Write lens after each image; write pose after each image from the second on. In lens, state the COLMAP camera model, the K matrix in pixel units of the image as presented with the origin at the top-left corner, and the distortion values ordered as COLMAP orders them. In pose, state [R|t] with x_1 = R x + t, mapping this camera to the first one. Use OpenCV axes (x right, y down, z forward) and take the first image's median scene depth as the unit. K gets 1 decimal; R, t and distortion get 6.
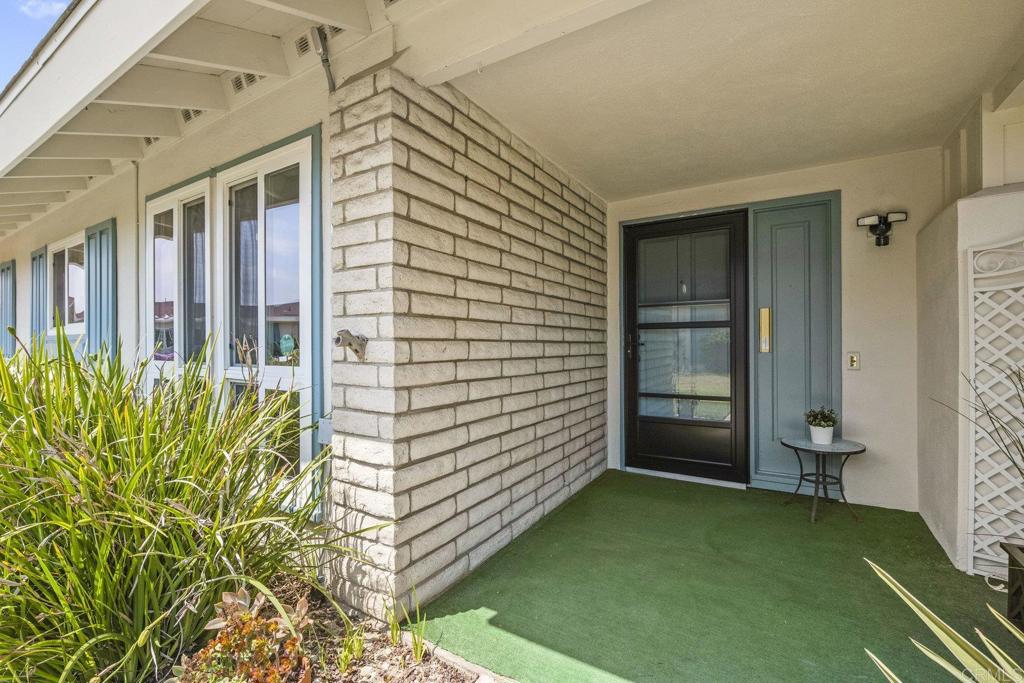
lens RADIAL K [[442.7, 0, 510.0], [0, 442.7, 343.4], [0, 0, 1]] dist [0.000152, 0.000002]
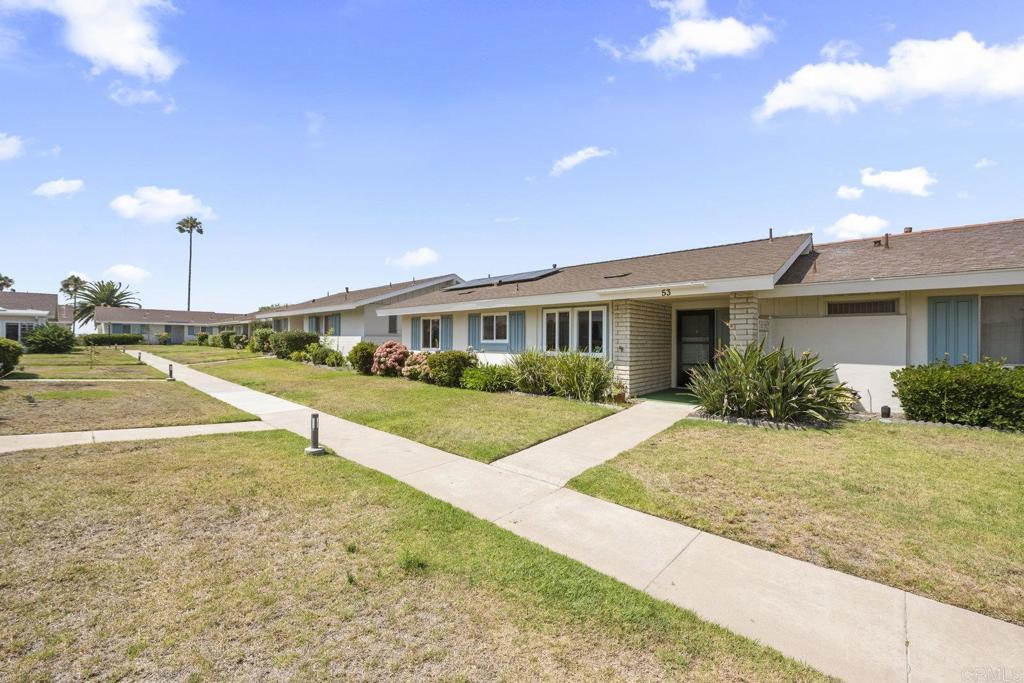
lens RADIAL K [[398.4, 0, 513.9], [0, 398.4, 341.4], [0, 0, 1]] dist [-0.003830, -0.000406]
pose [[0.982300, 0.012994, -0.186863, -0.662606], [-0.012449, 0.999914, 0.004093, -0.083472], [0.186900, -0.001694, 0.982377, -3.719281]]
